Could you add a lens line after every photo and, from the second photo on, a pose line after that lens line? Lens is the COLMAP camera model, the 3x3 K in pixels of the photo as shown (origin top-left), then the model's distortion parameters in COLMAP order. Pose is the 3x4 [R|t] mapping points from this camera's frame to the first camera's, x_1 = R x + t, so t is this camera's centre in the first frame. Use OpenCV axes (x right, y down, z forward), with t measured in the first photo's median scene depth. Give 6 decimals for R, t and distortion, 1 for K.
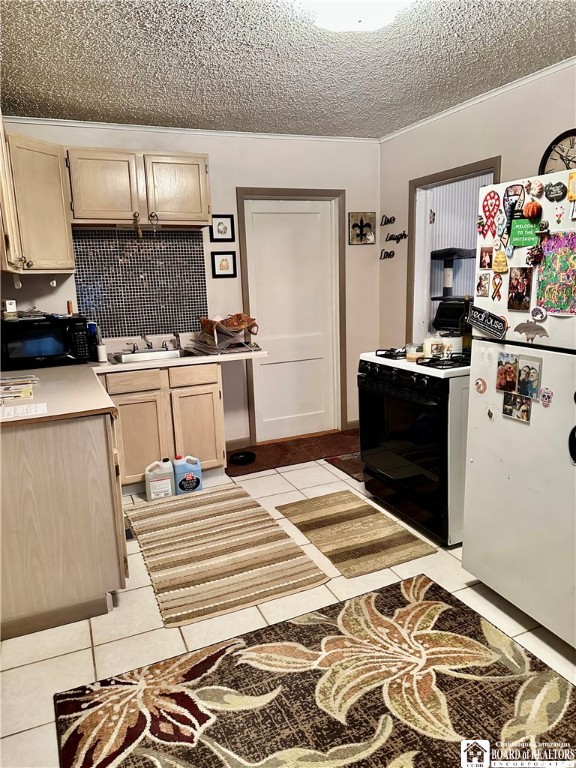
lens RADIAL K [[534.7, 0, 286.9], [0, 534.7, 389.7], [0, 0, 1]] dist [0.034347, -0.060086]
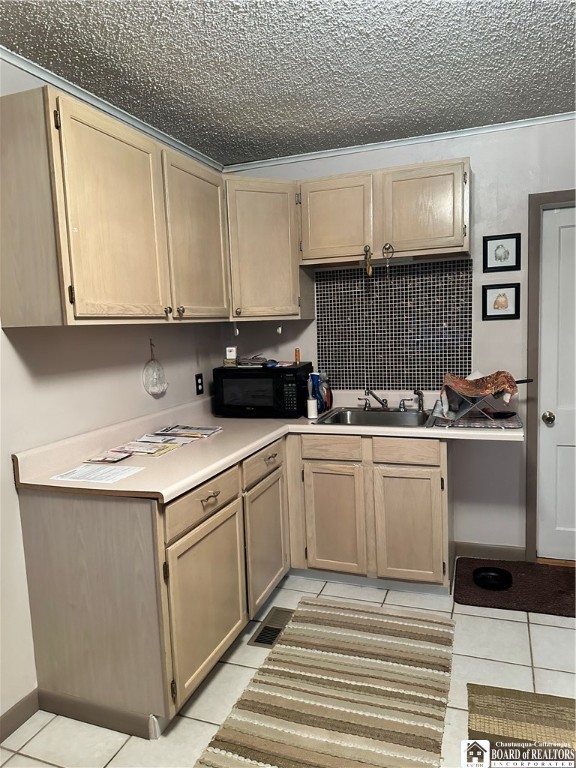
lens RADIAL K [[534.7, 0, 286.9], [0, 534.7, 381.2], [0, 0, 1]] dist [0.034347, -0.060086]
pose [[0.709563, 0.076563, -0.700470, 0.222106], [-0.125968, 0.991849, -0.019192, -0.087481], [0.693291, 0.101854, 0.713424, 0.332478]]
